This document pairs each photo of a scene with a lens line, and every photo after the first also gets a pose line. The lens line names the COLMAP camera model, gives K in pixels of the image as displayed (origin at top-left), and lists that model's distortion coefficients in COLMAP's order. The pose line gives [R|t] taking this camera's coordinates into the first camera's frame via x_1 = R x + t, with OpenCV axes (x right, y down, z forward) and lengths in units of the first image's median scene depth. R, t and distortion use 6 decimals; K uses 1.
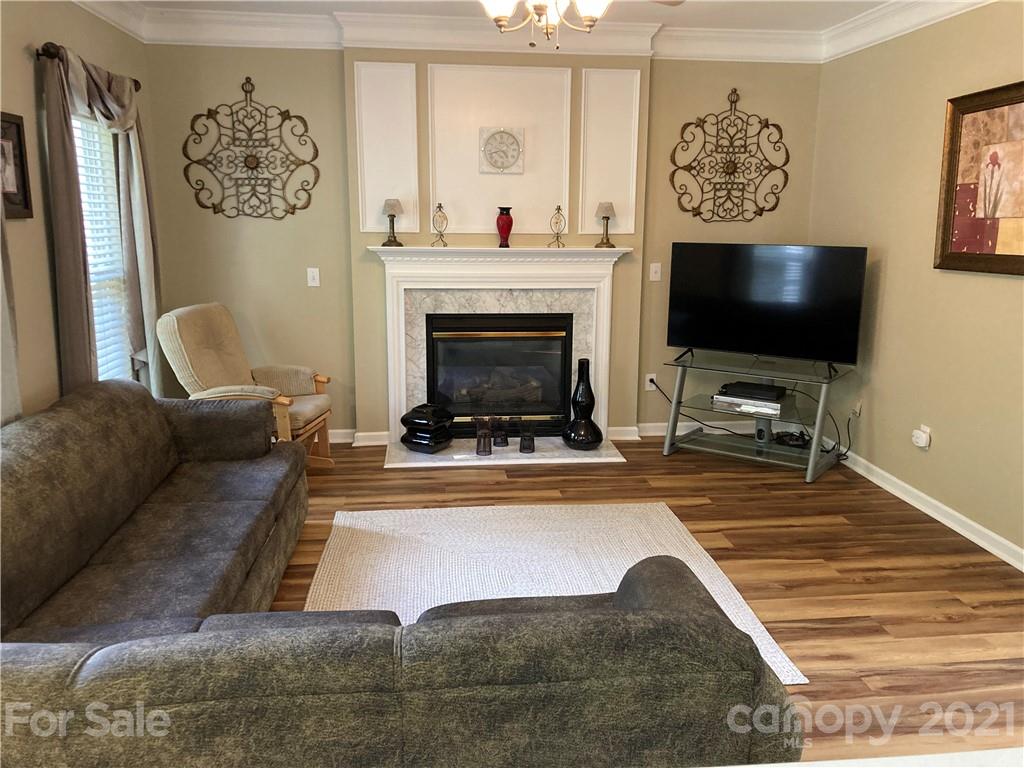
lens RADIAL K [[839.5, 0, 516.7], [0, 839.5, 371.1], [0, 0, 1]] dist [0.043855, -0.038409]
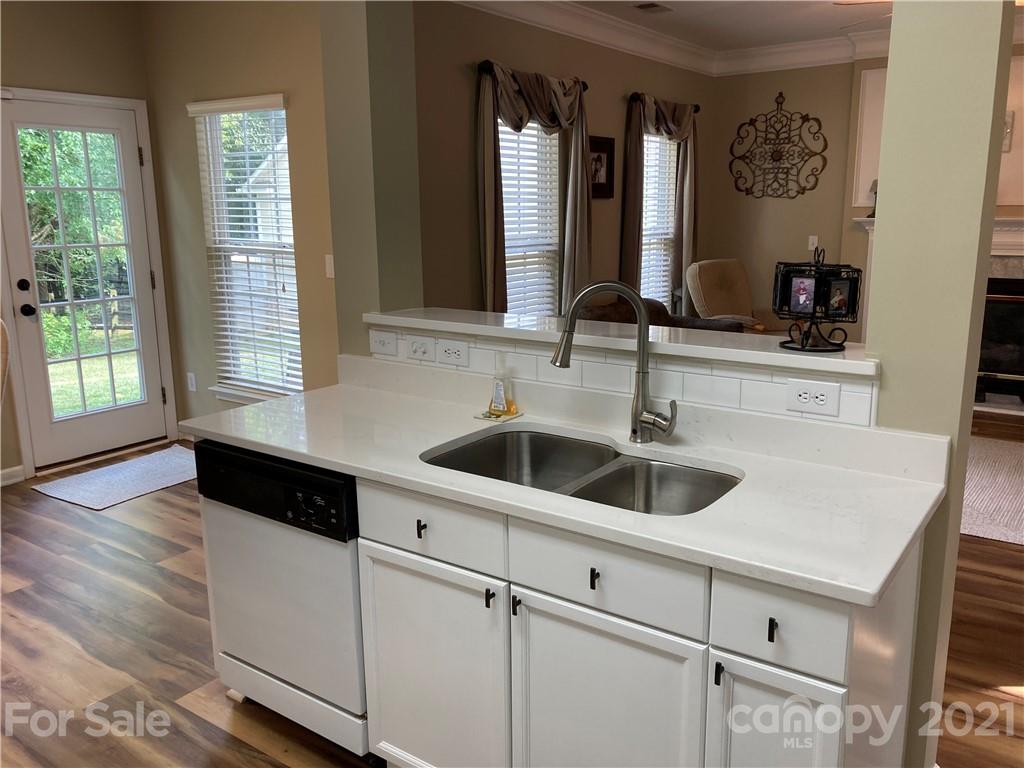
lens RADIAL K [[839.5, 0, 516.1], [0, 839.5, 376.7], [0, 0, 1]] dist [0.043855, -0.038409]
pose [[0.742333, 0.121461, -0.658930, 0.306336], [-0.111121, 0.992131, 0.057693, 0.069408], [0.660752, 0.030394, 0.749988, -0.268748]]
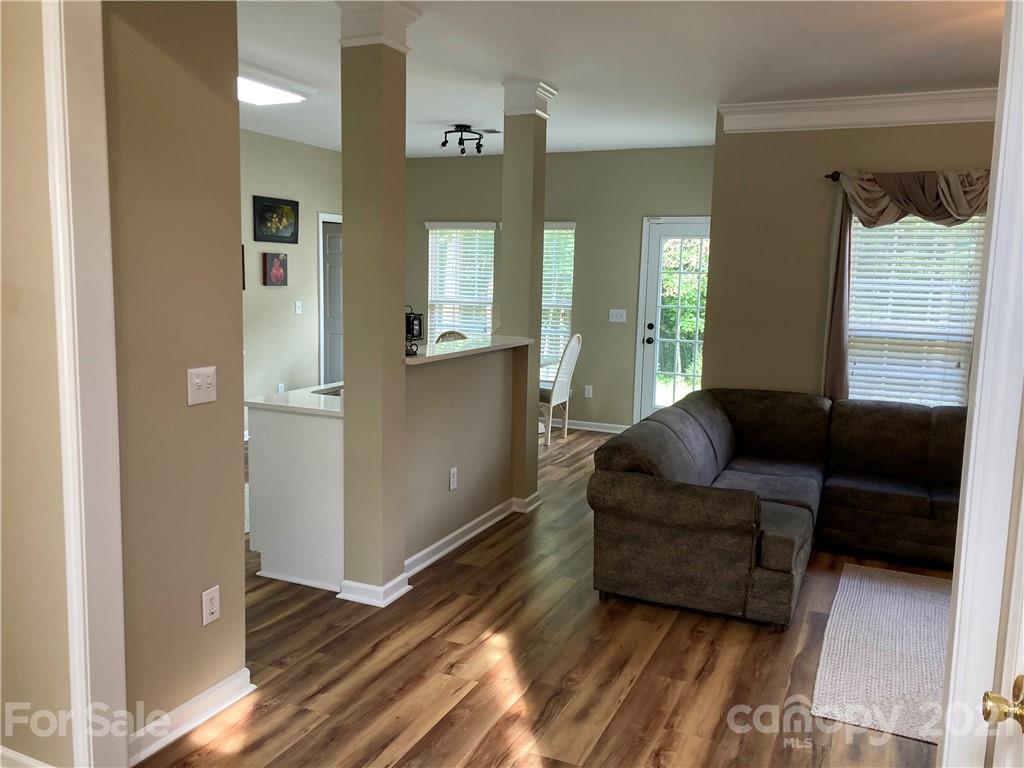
lens RADIAL K [[839.5, 0, 532.9], [0, 839.5, 375.7], [0, 0, 1]] dist [0.043855, -0.038409]
pose [[-0.503797, 0.083296, -0.859796, 0.759349], [-0.194749, 0.958762, 0.206997, -0.103688], [0.841582, 0.271729, -0.466800, 0.594895]]
